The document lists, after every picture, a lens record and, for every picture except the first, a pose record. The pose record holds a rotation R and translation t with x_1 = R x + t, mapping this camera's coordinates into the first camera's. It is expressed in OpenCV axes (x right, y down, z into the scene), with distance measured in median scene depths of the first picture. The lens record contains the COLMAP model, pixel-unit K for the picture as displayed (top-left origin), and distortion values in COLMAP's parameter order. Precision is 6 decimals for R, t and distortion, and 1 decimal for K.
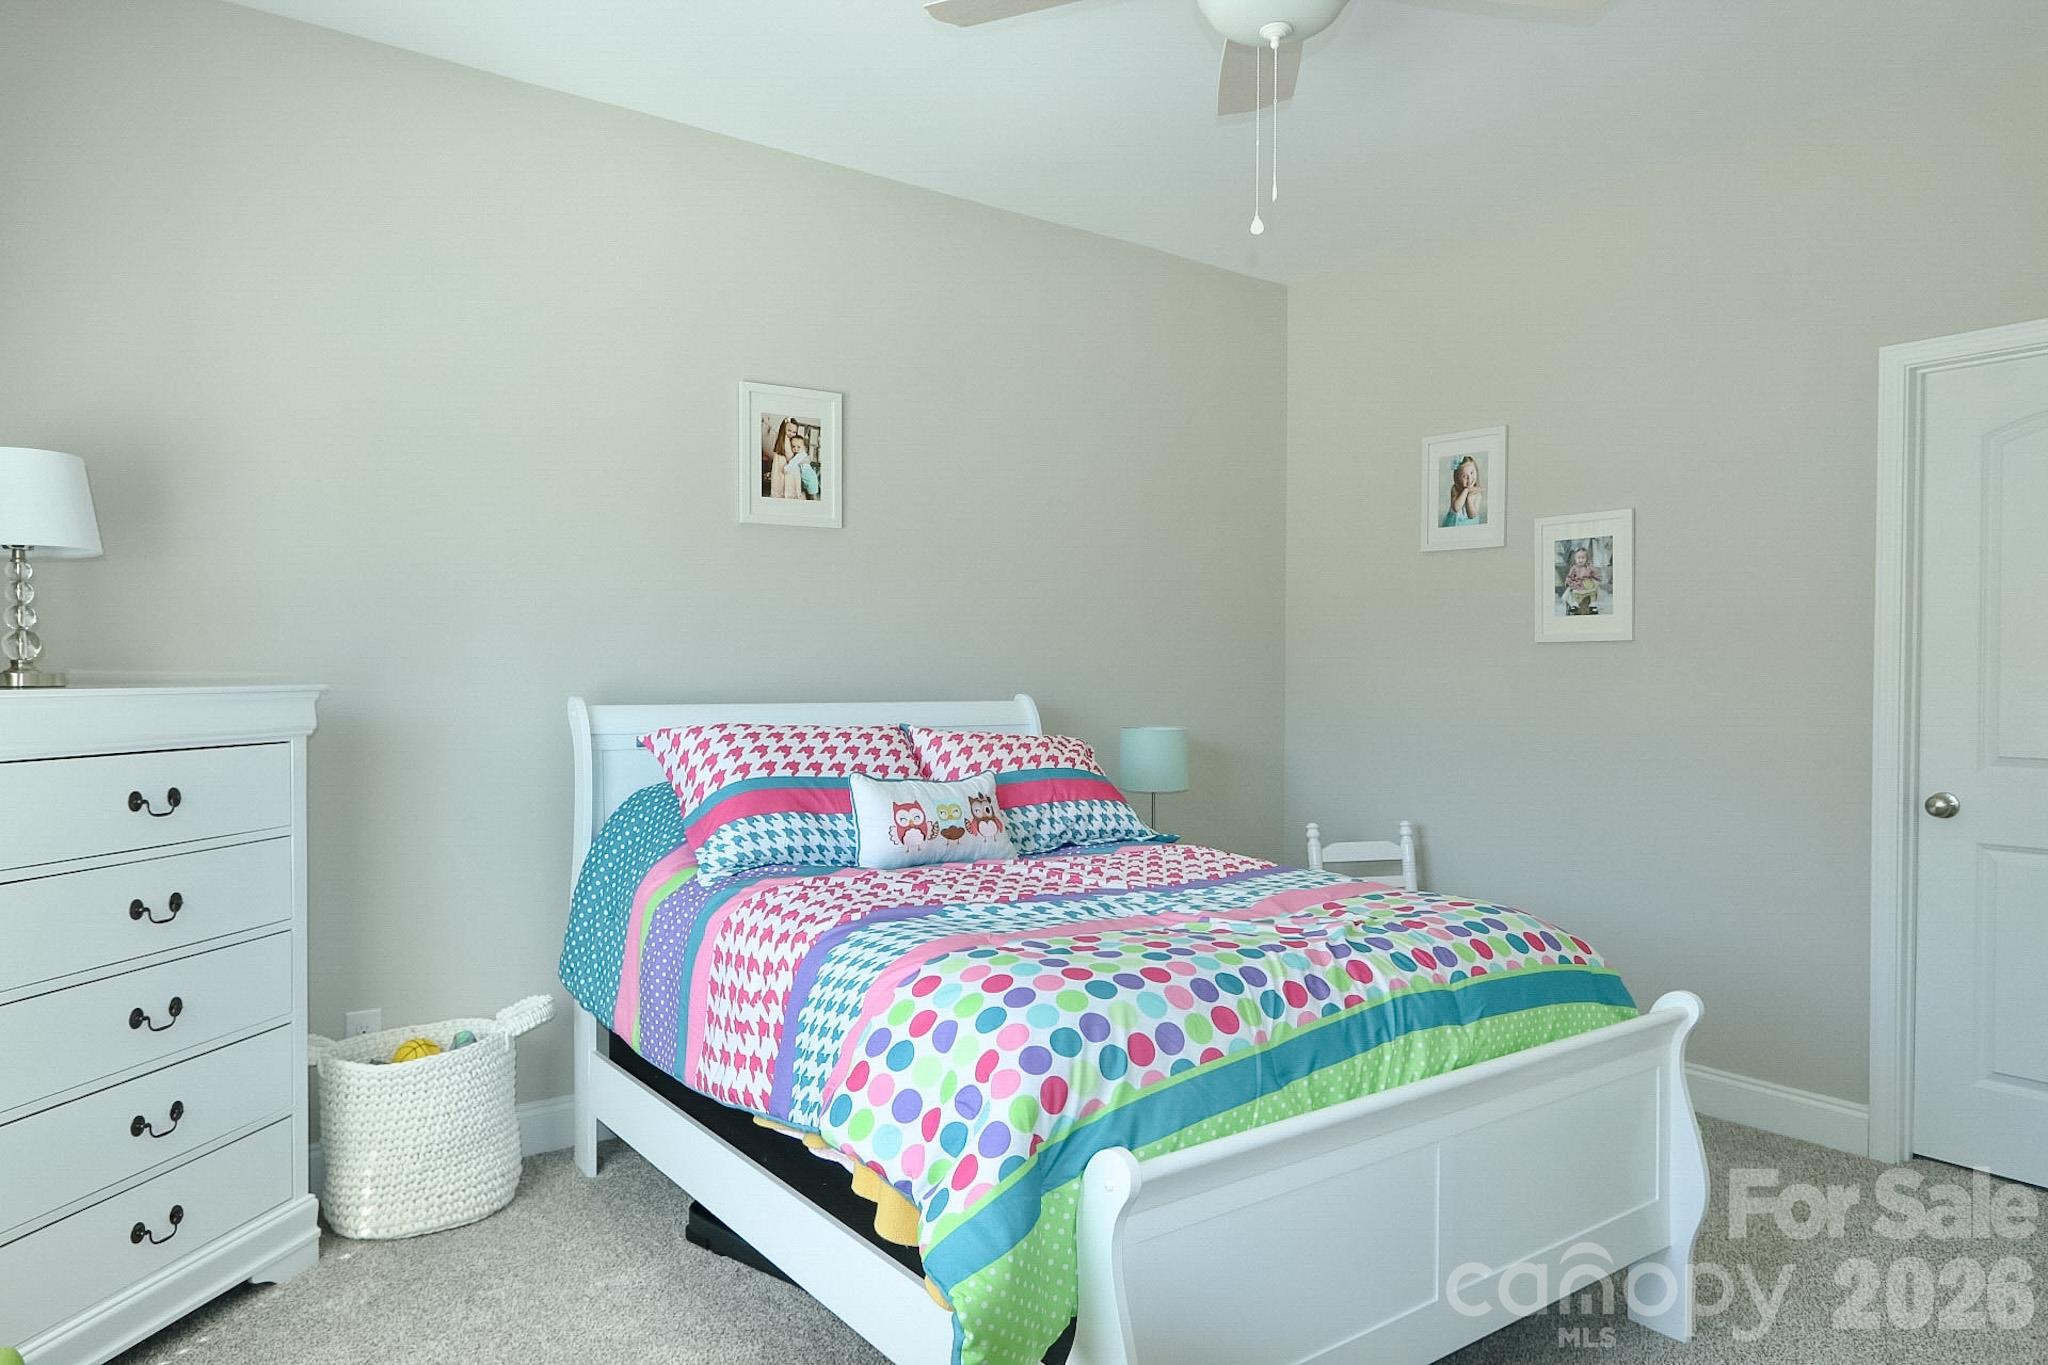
lens RADIAL K [[1277.5, 0, 1024.0], [0, 1277.5, 682.5], [0, 0, 1]] dist [-0.008092, -0.000541]
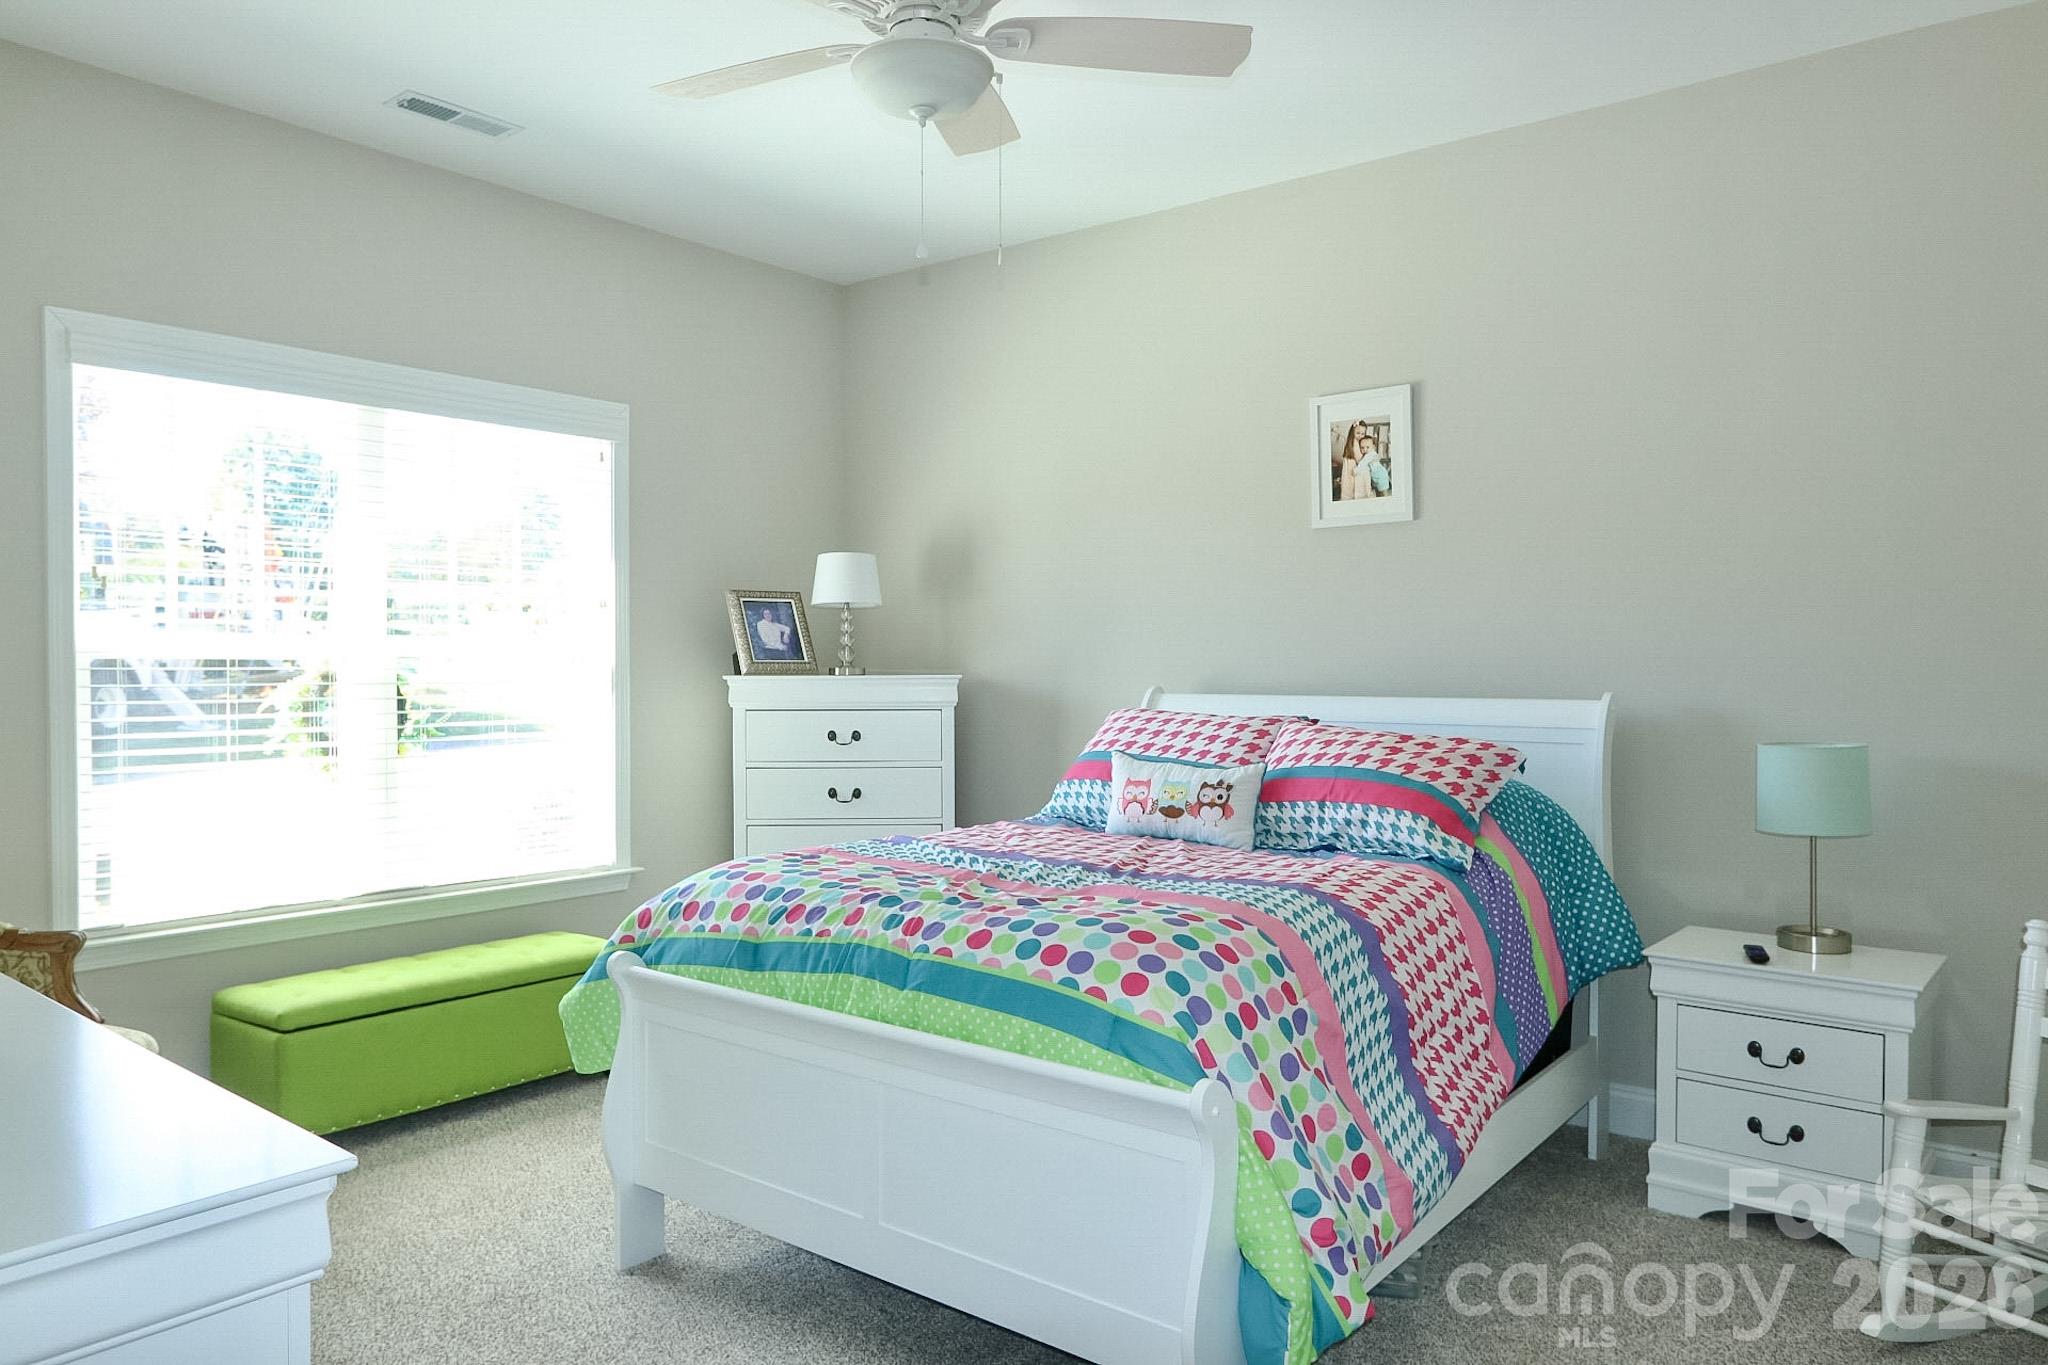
lens RADIAL K [[1417.7, 0, 1024.0], [0, 1417.7, 682.5], [0, 0, 1]] dist [0.000258, 0.002890]
pose [[0.251748, 0.005365, -0.967778, 0.970396], [-0.006967, 0.999969, 0.003731, 0.002543], [0.967768, 0.005804, 0.251777, 0.506214]]
